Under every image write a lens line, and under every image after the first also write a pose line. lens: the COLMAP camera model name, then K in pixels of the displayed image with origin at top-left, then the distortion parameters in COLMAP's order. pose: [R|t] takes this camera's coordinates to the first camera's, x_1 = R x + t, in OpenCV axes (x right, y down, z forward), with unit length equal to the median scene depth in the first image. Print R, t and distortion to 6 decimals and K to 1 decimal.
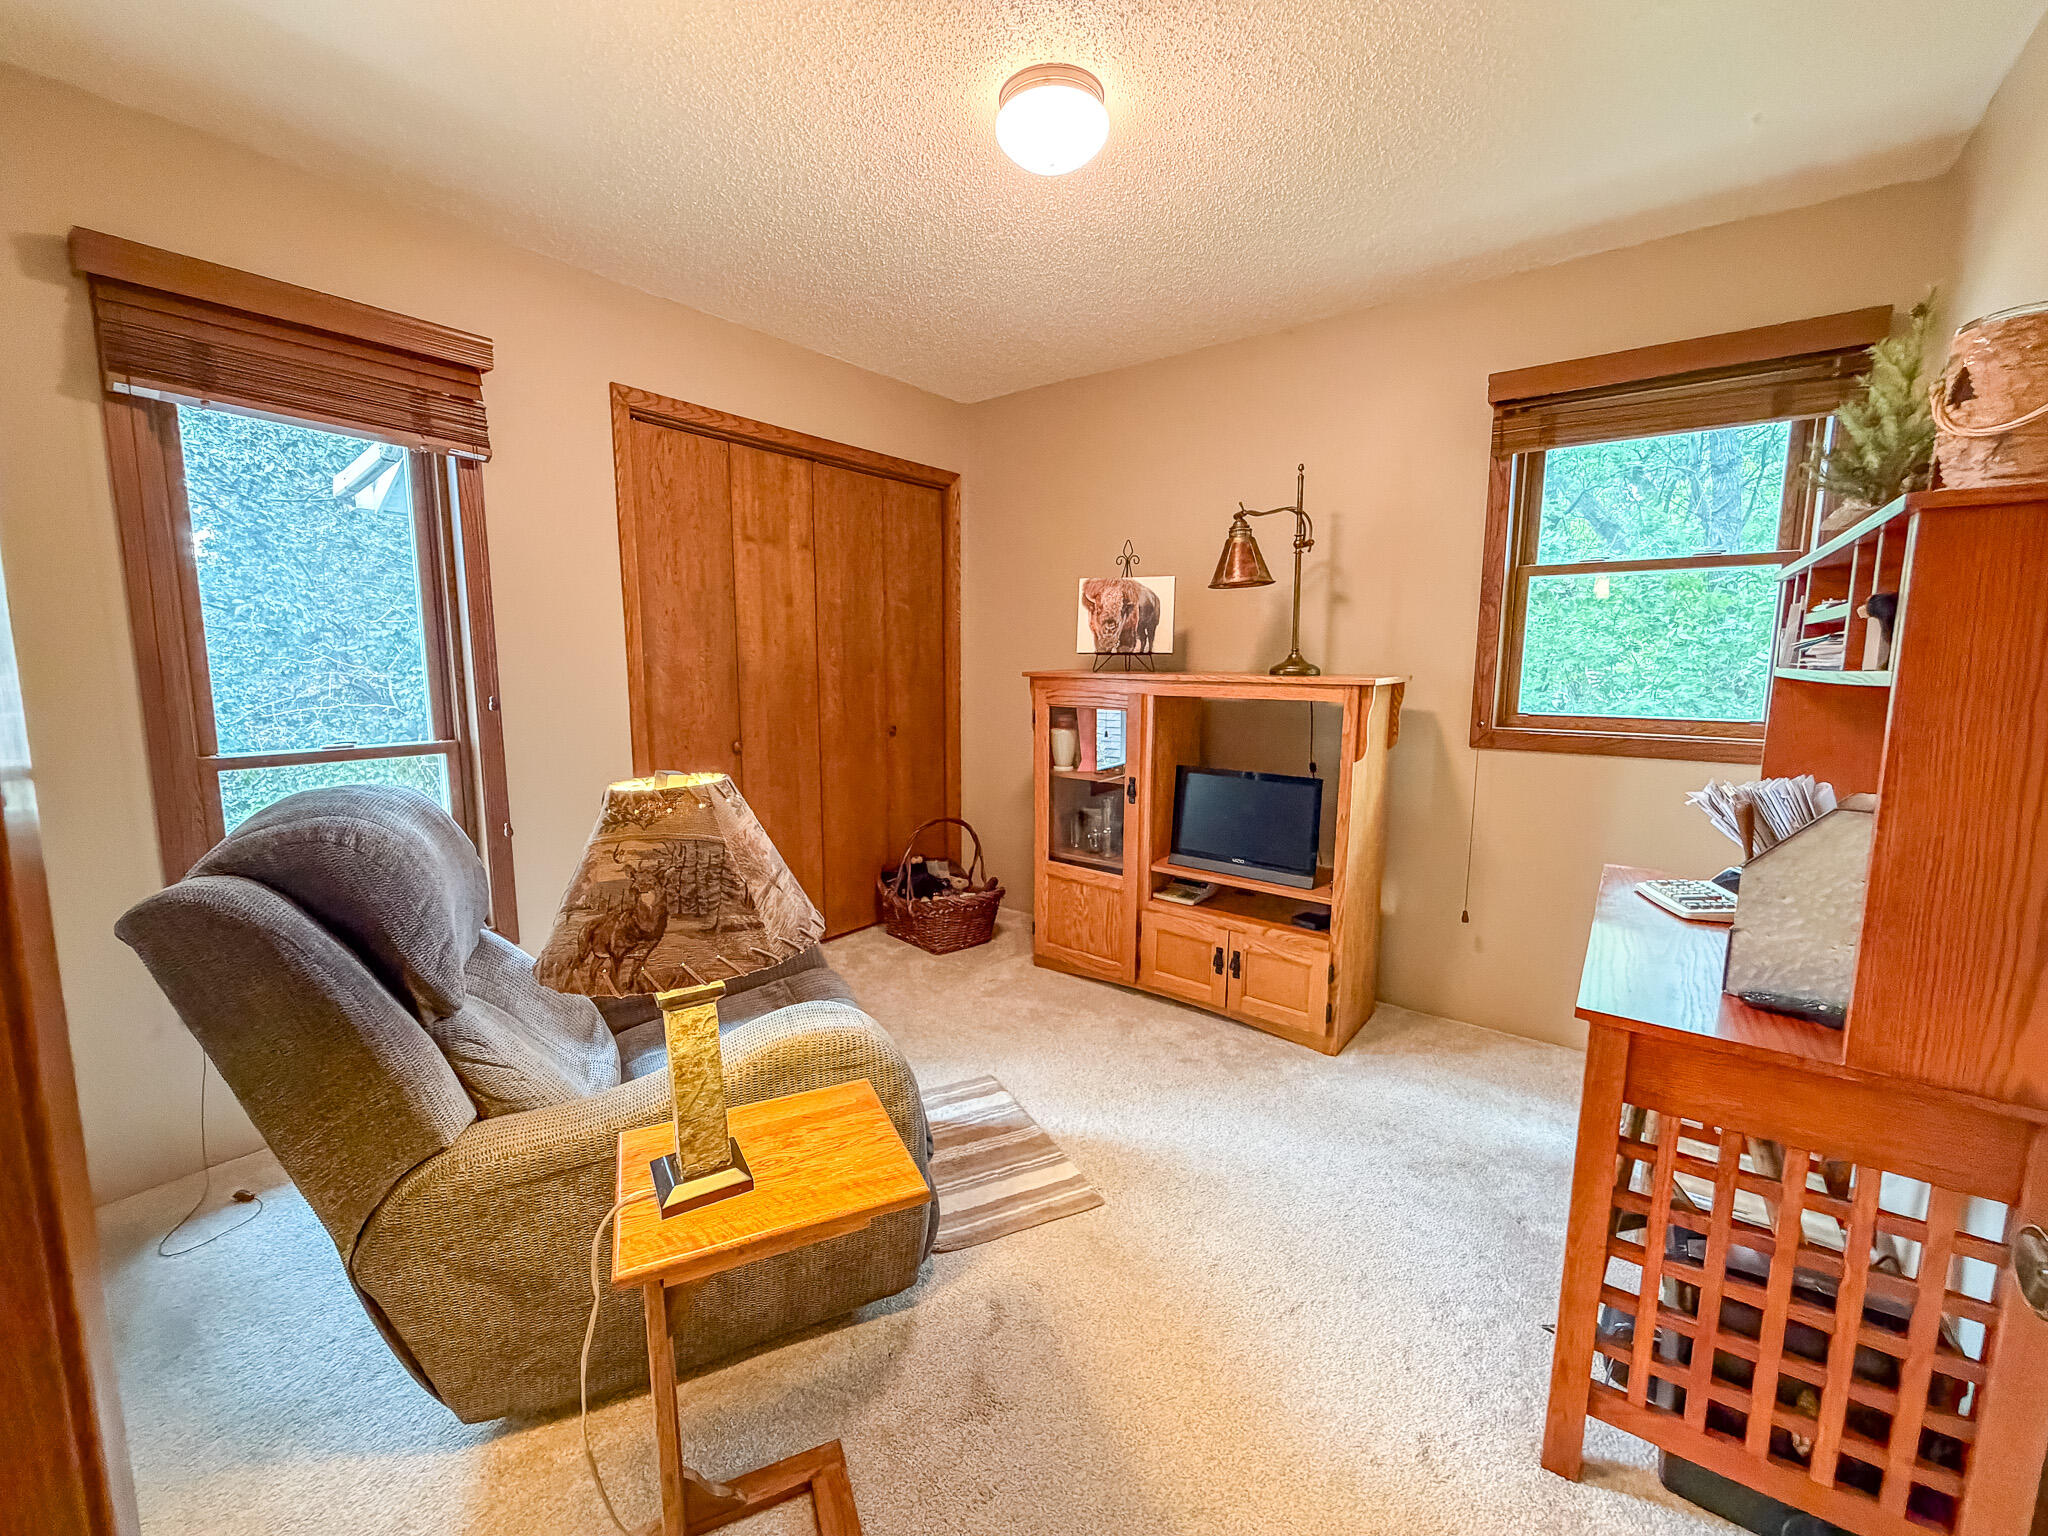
lens RADIAL K [[824.2, 0, 1015.7], [0, 824.2, 761.8], [0, 0, 1]] dist [-0.002325, -0.000129]
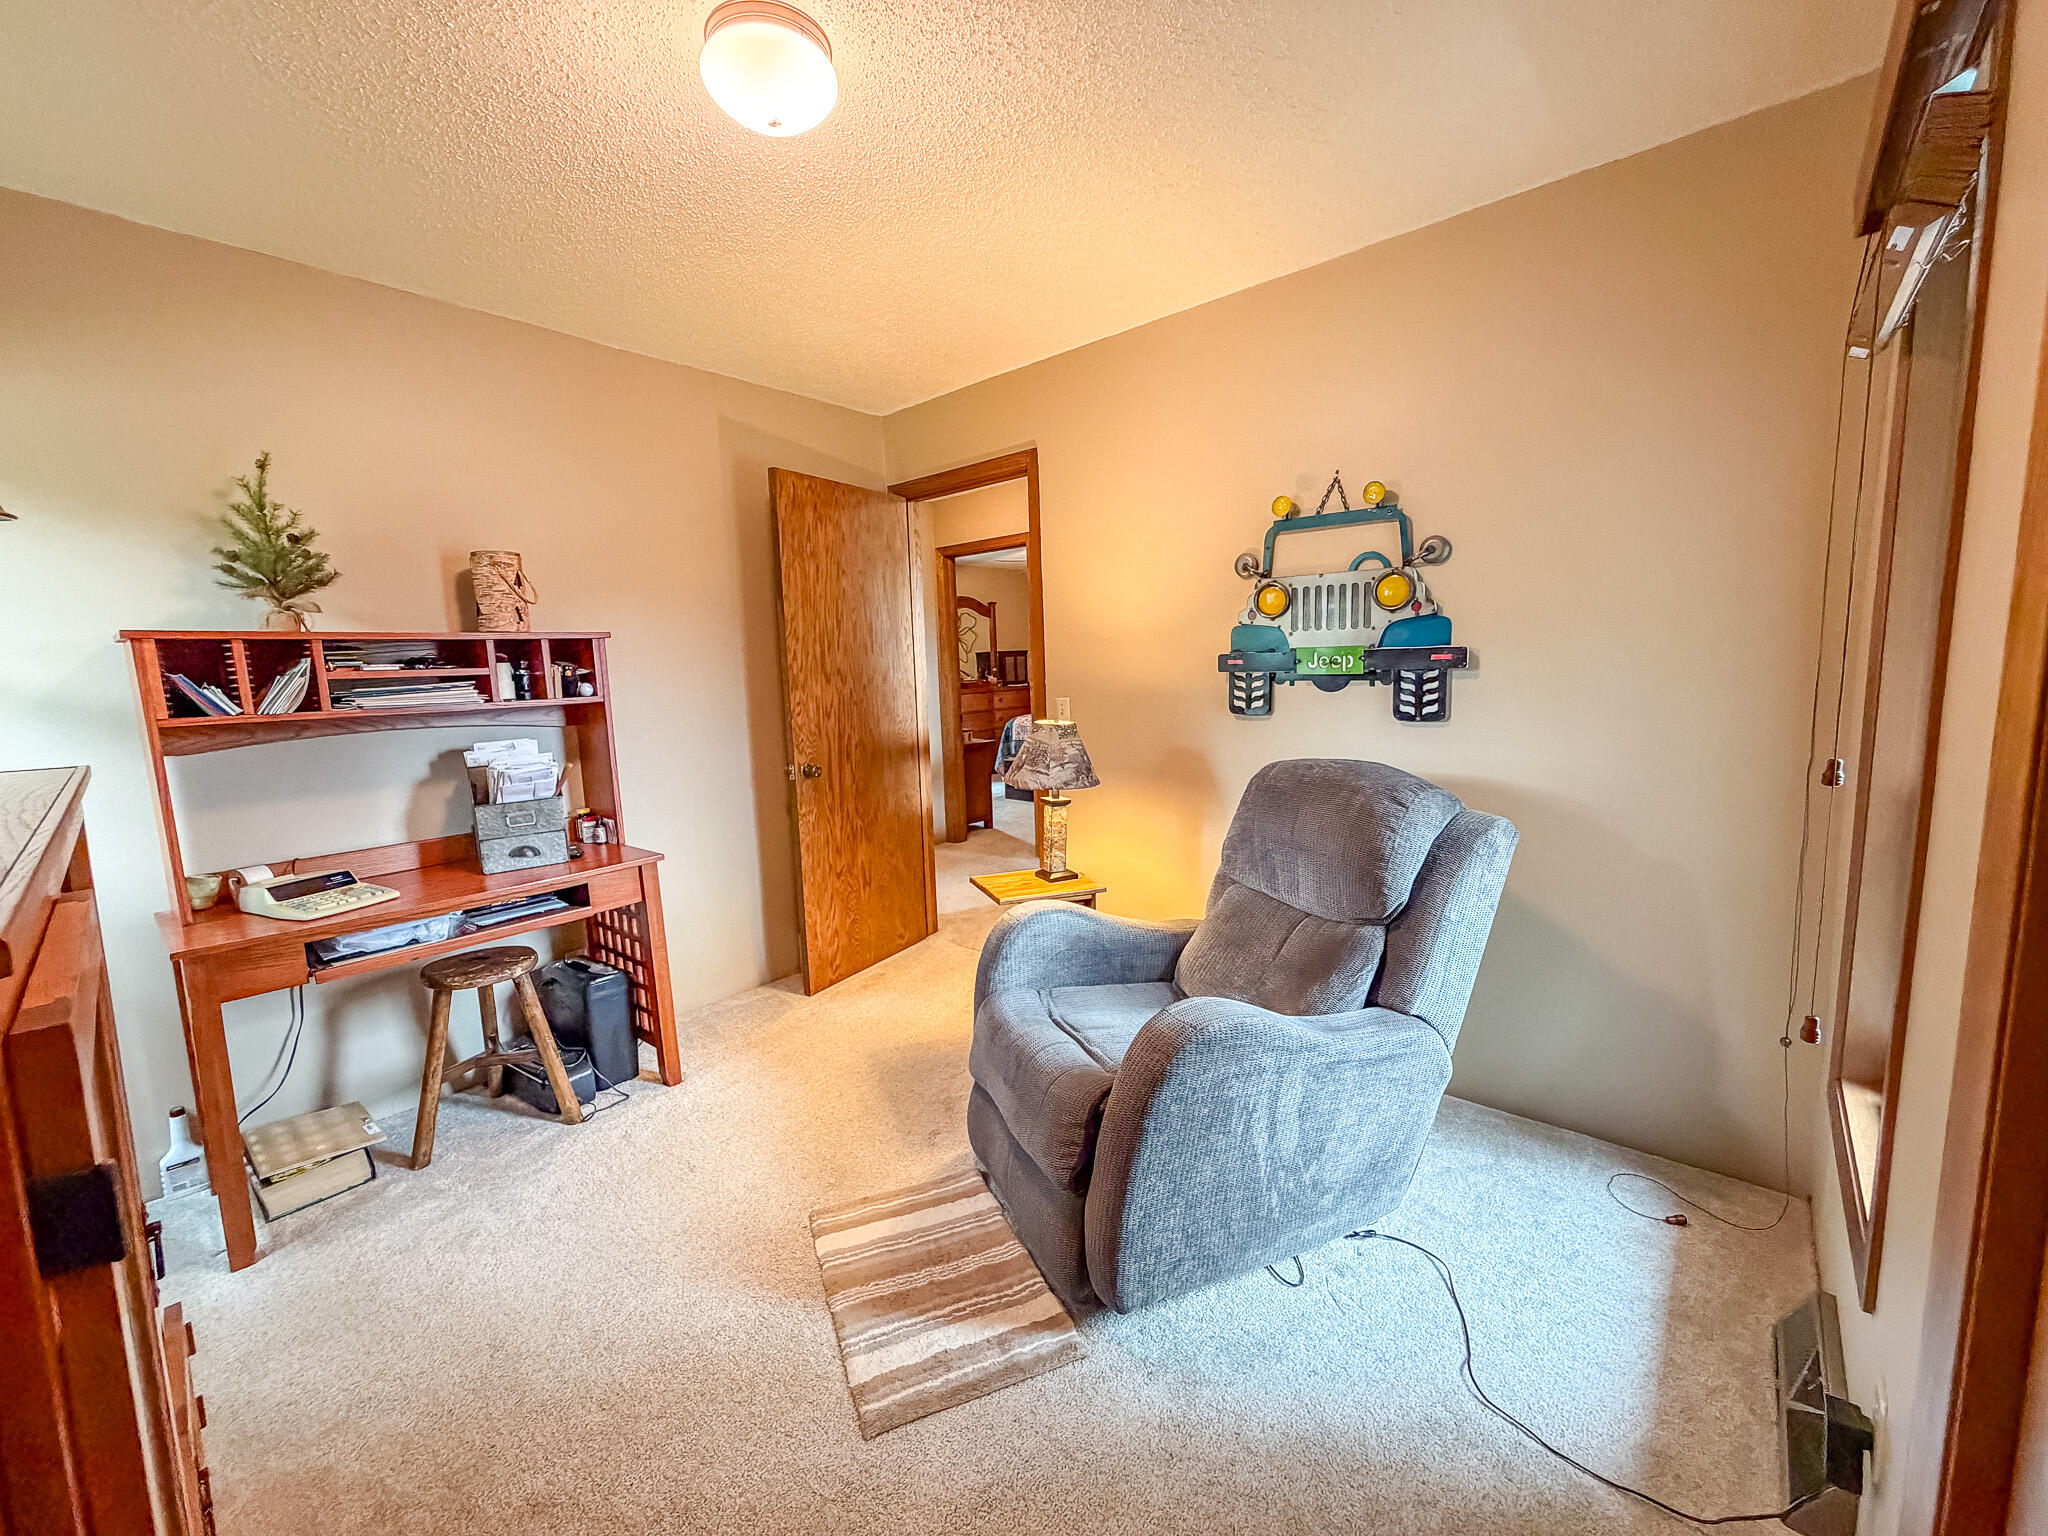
lens RADIAL K [[824.2, 0, 1015.7], [0, 824.2, 761.8], [0, 0, 1]] dist [-0.002325, -0.000129]
pose [[-0.996525, 0.014140, 0.082090, -0.168416], [0.034623, 0.966637, 0.253798, -0.189695], [-0.075763, 0.255758, -0.963768, 1.252531]]
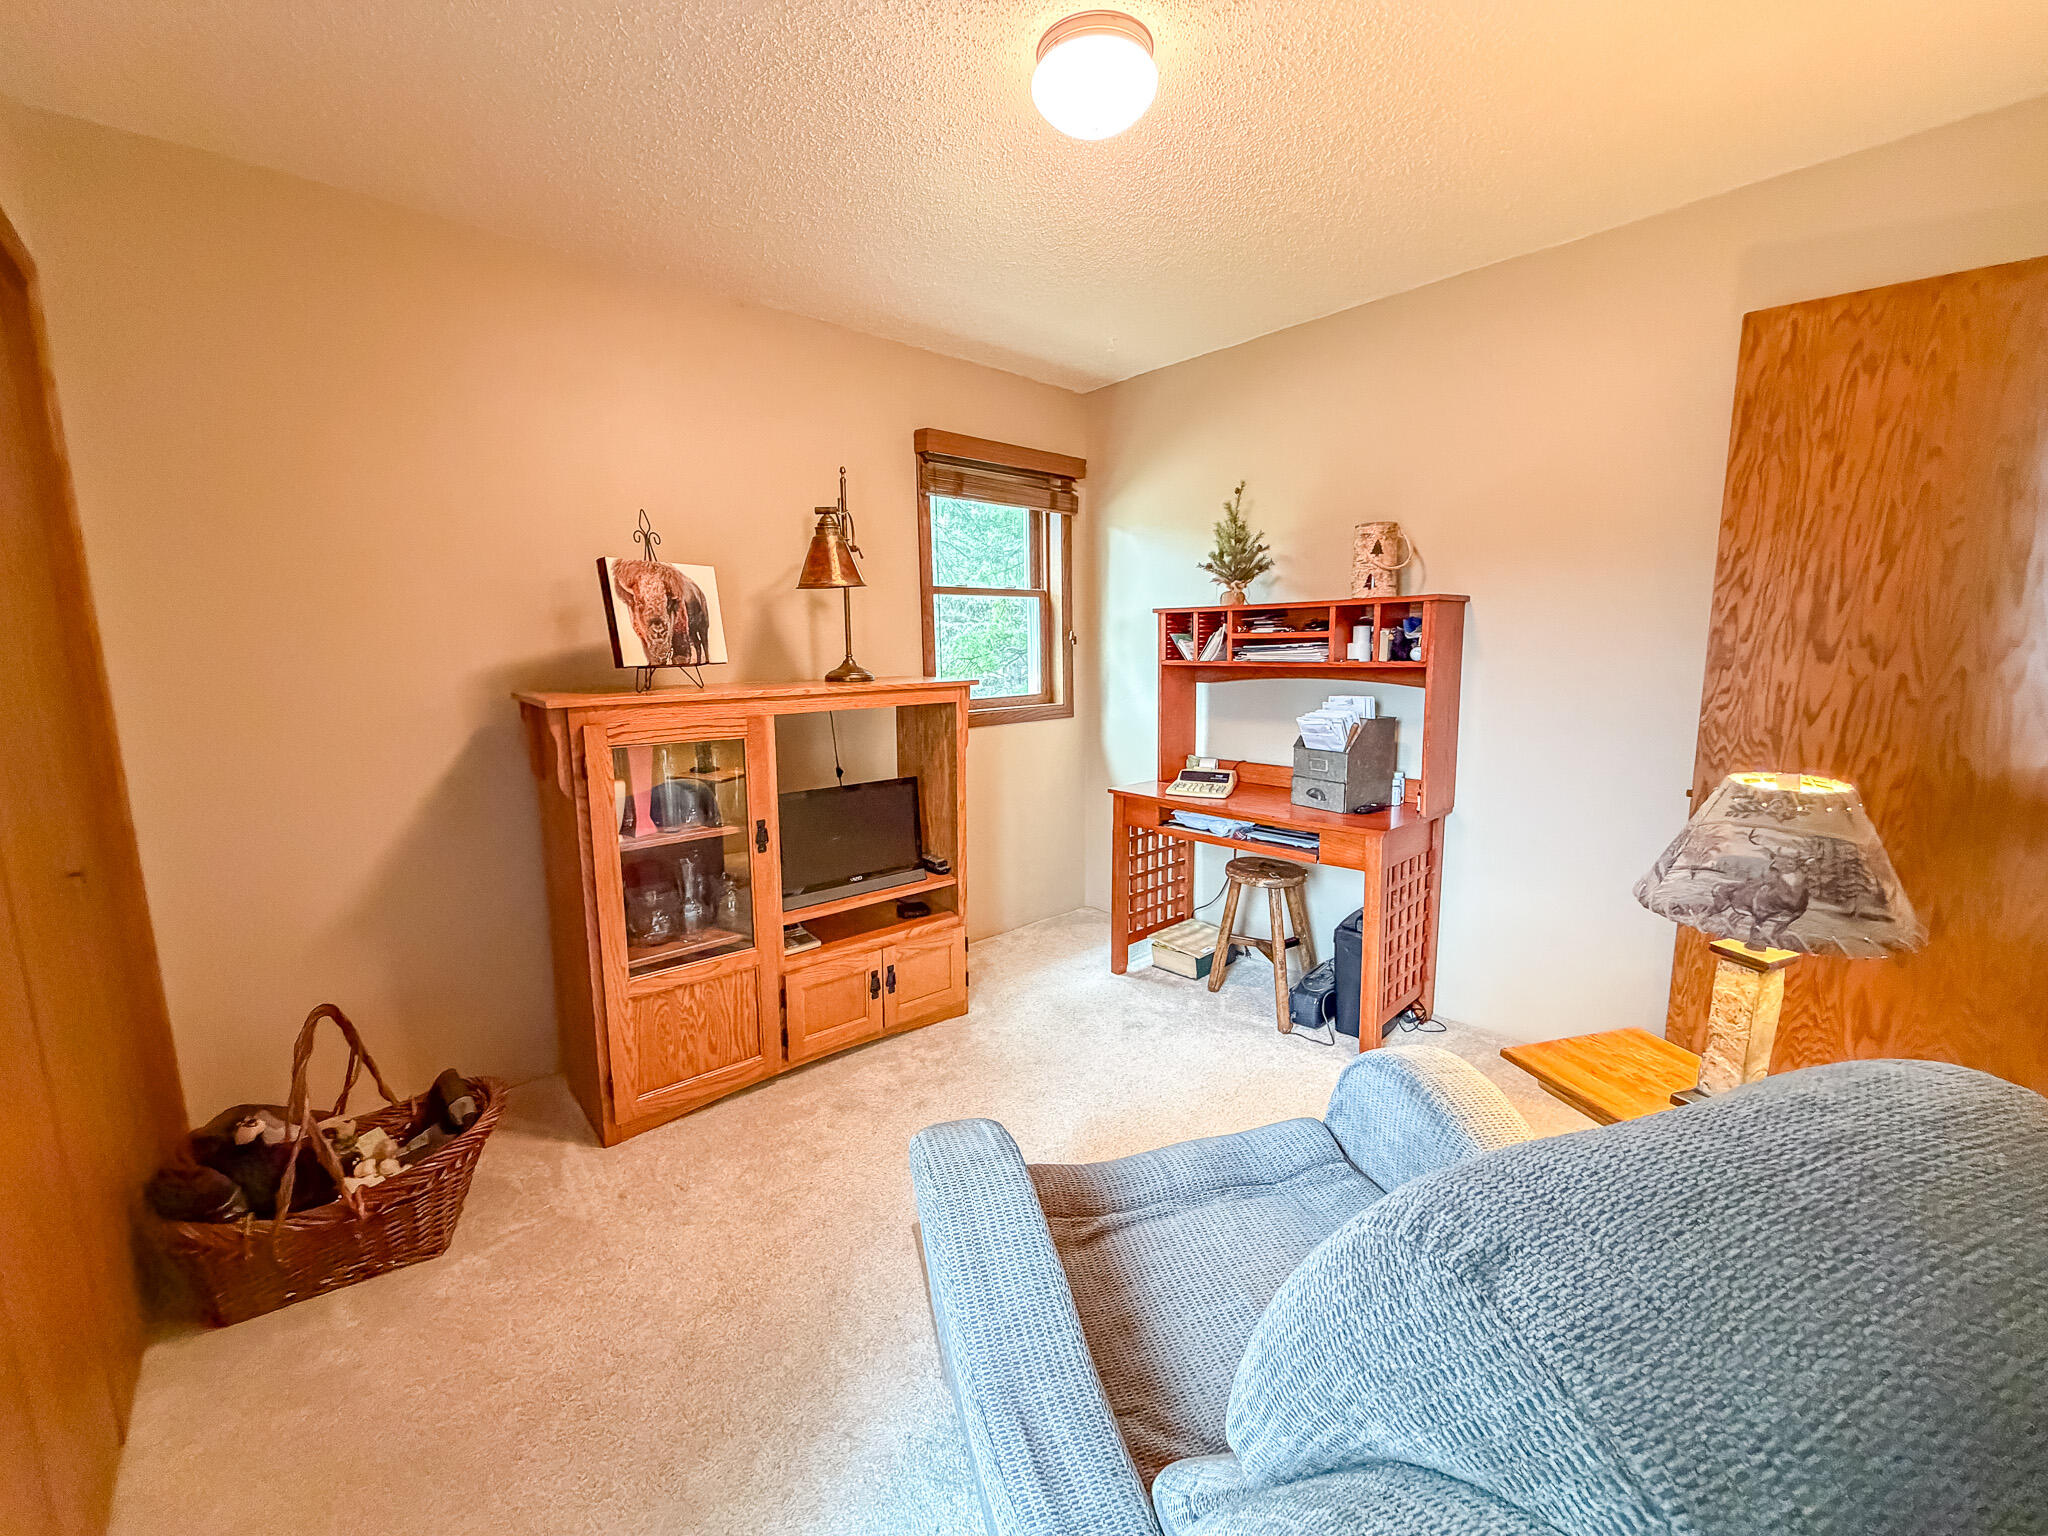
lens RADIAL K [[824.8, 0, 1032.5], [0, 824.8, 777.2], [0, 0, 1]] dist [0.016232, -0.000105]
pose [[0.164084, -0.162625, 0.972949, -0.611890], [0.140083, 0.980163, 0.140207, -0.101985], [-0.976449, 0.113288, 0.183610, 0.618470]]
